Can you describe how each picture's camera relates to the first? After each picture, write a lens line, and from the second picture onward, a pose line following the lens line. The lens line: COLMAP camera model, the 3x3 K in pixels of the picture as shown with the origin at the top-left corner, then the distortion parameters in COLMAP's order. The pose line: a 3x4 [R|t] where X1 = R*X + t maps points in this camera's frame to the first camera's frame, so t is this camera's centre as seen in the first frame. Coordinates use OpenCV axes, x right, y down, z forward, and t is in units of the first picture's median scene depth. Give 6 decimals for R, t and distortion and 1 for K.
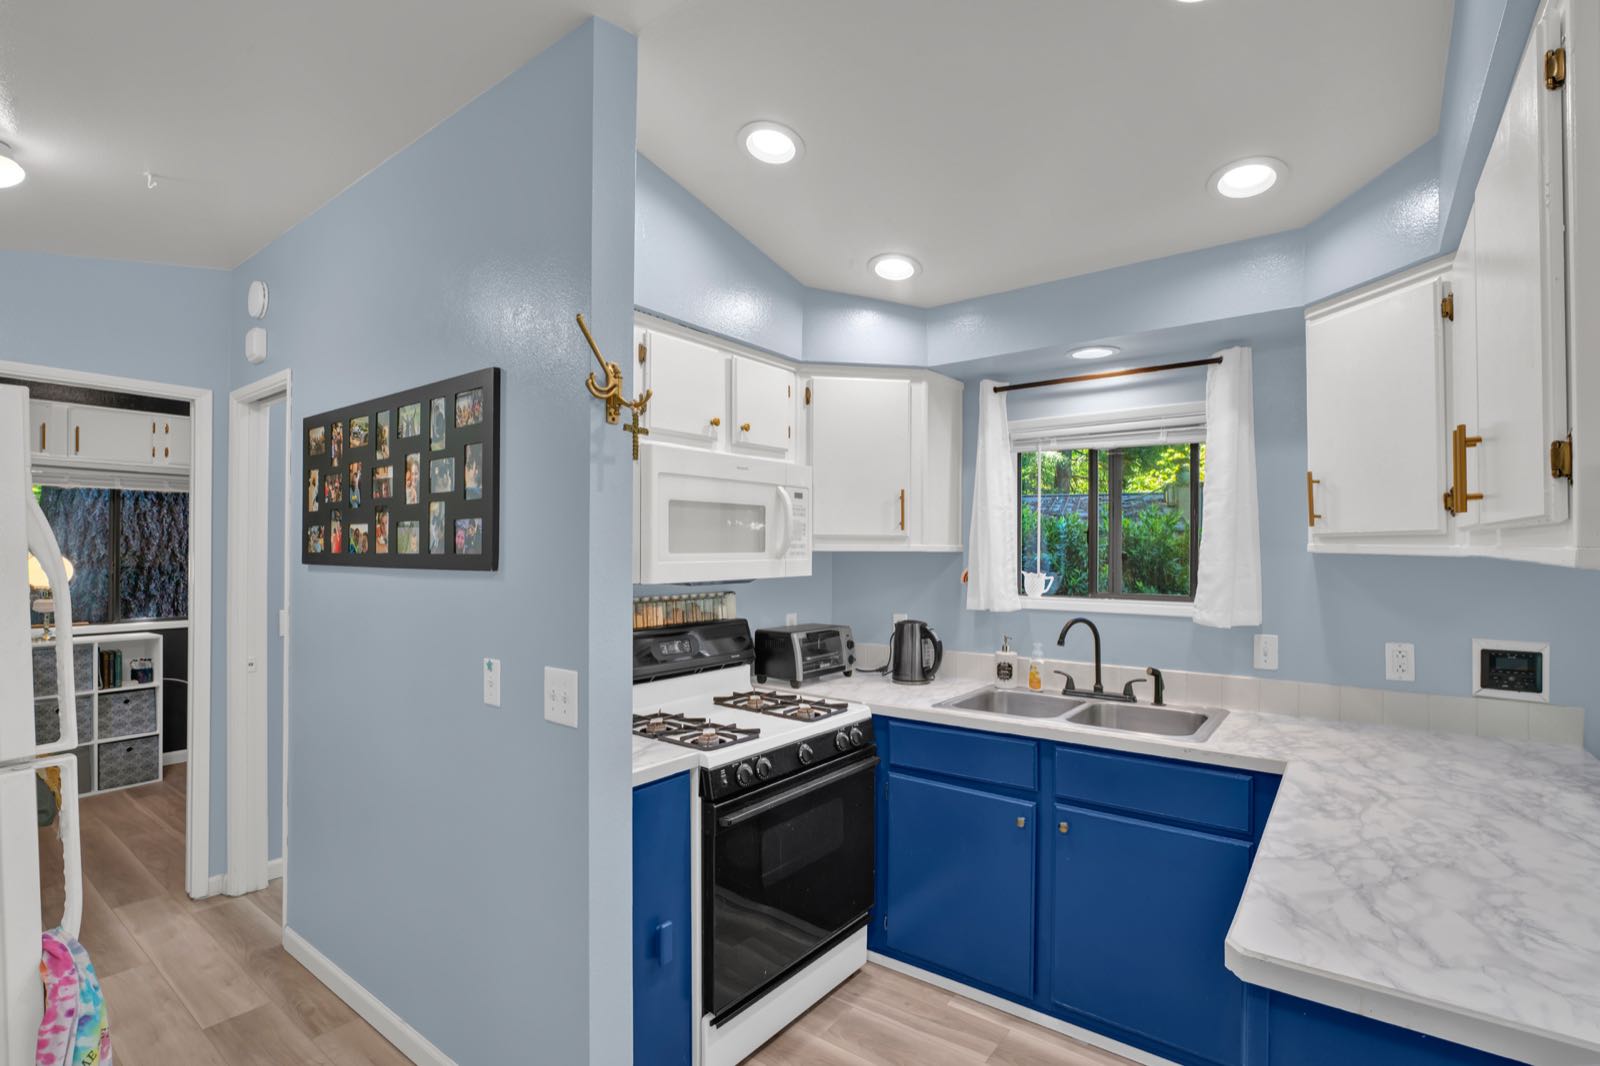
lens RADIAL K [[739.8, 0, 826.3], [0, 739.8, 546.6], [0, 0, 1]] dist [-0.011763, -0.000592]
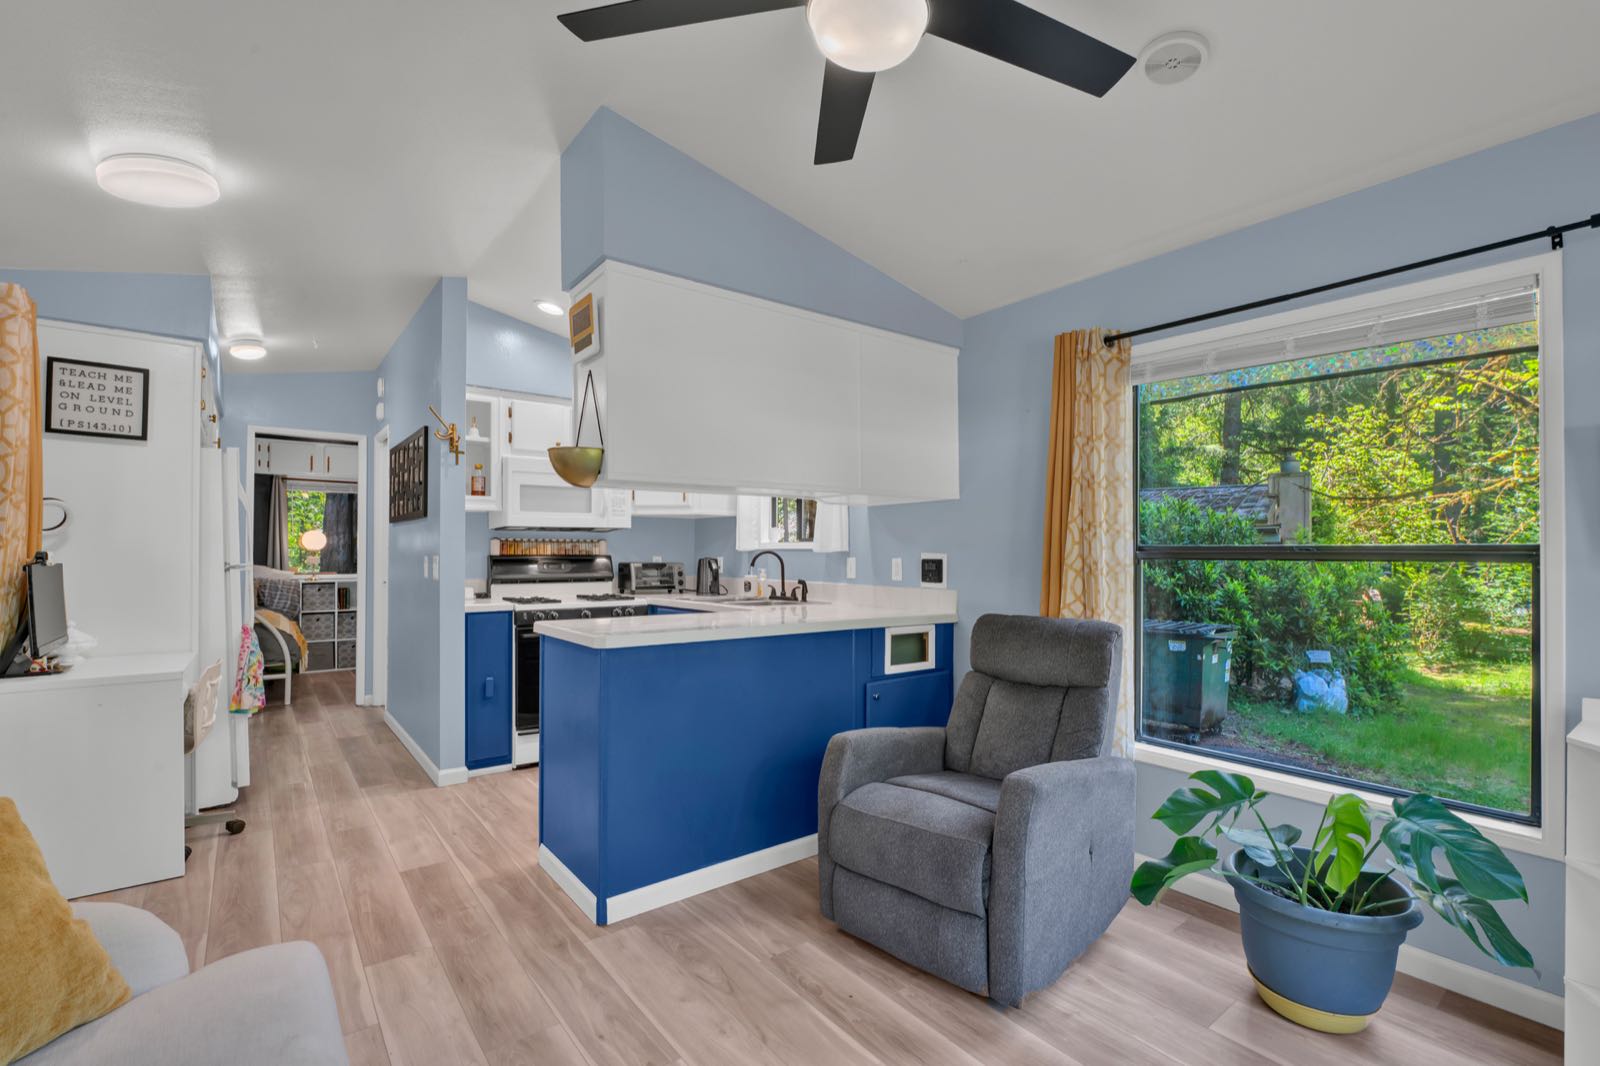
lens RADIAL K [[739.8, 0, 829.4], [0, 739.8, 549.5], [0, 0, 1]] dist [-0.011763, -0.000592]
pose [[0.964088, -0.002243, -0.265575, 0.854165], [0.001553, 0.999995, -0.002807, 0.091259], [0.265580, 0.002294, 0.964086, -0.533197]]
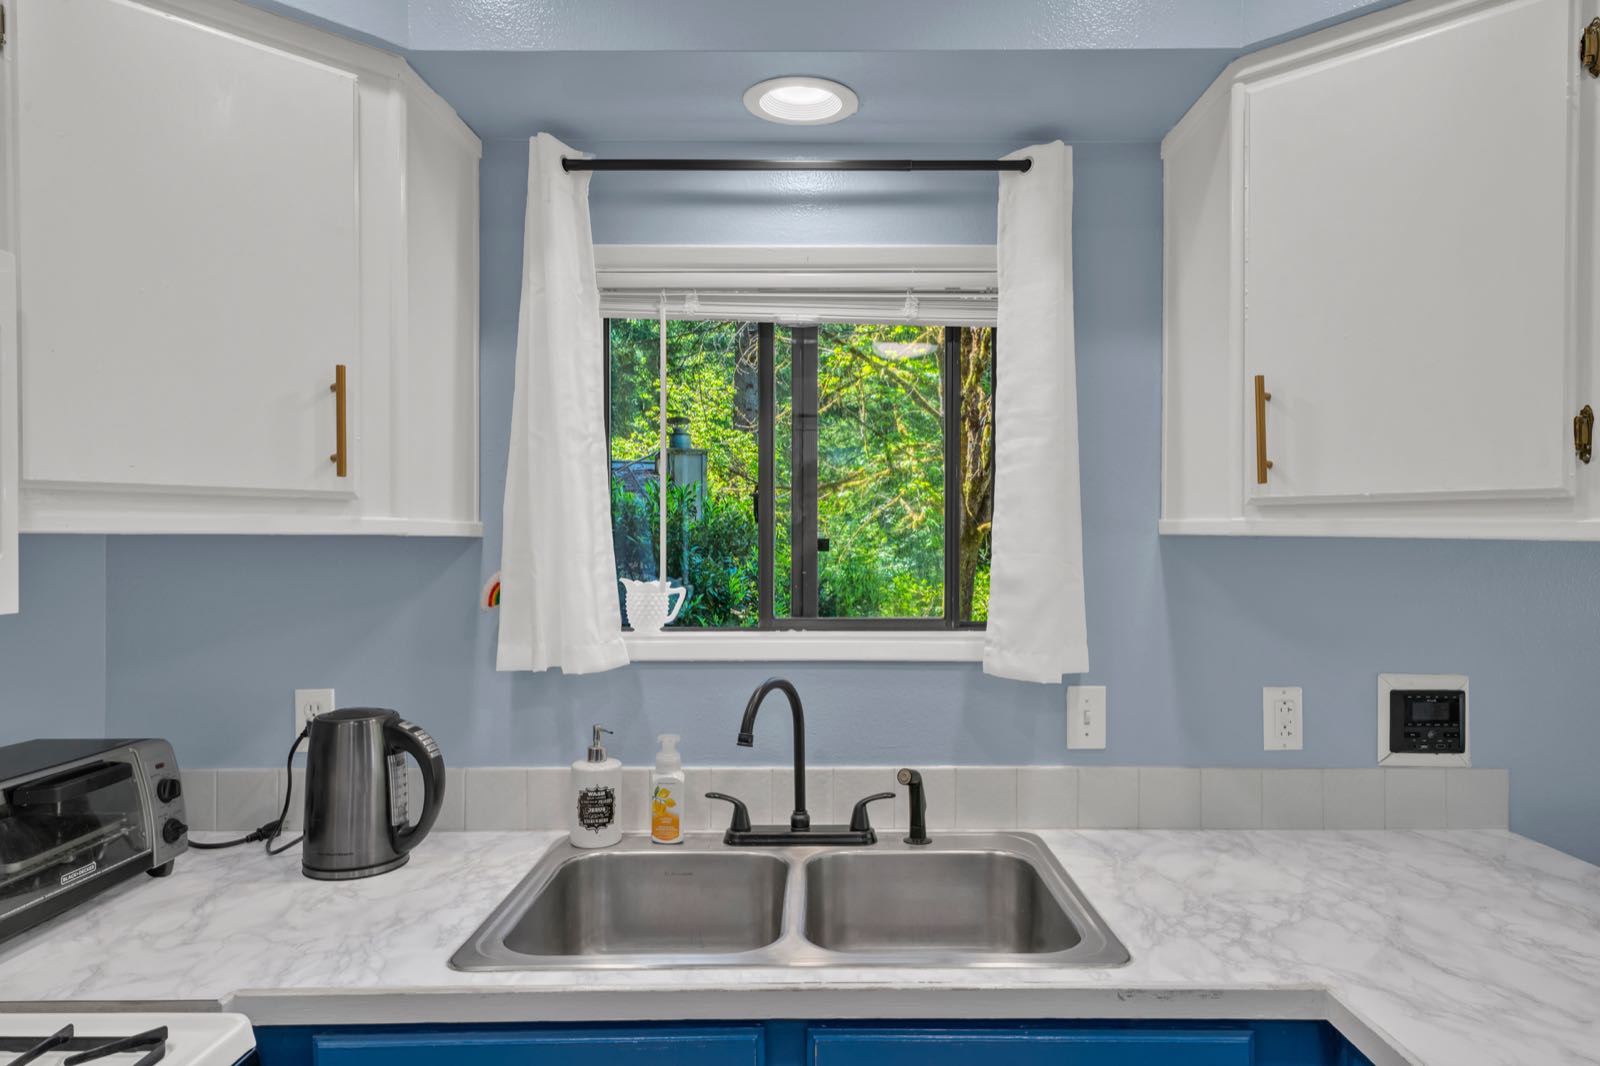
lens RADIAL K [[962.0, 0, 813.7], [0, 962.0, 547.7], [0, 0, 1]] dist [0.014452, 0.003414]
pose [[0.811181, -0.008566, 0.584732, 0.012790], [-0.001435, 0.999861, 0.016639, 0.004619], [-0.584793, -0.014336, 0.811056, 0.464704]]
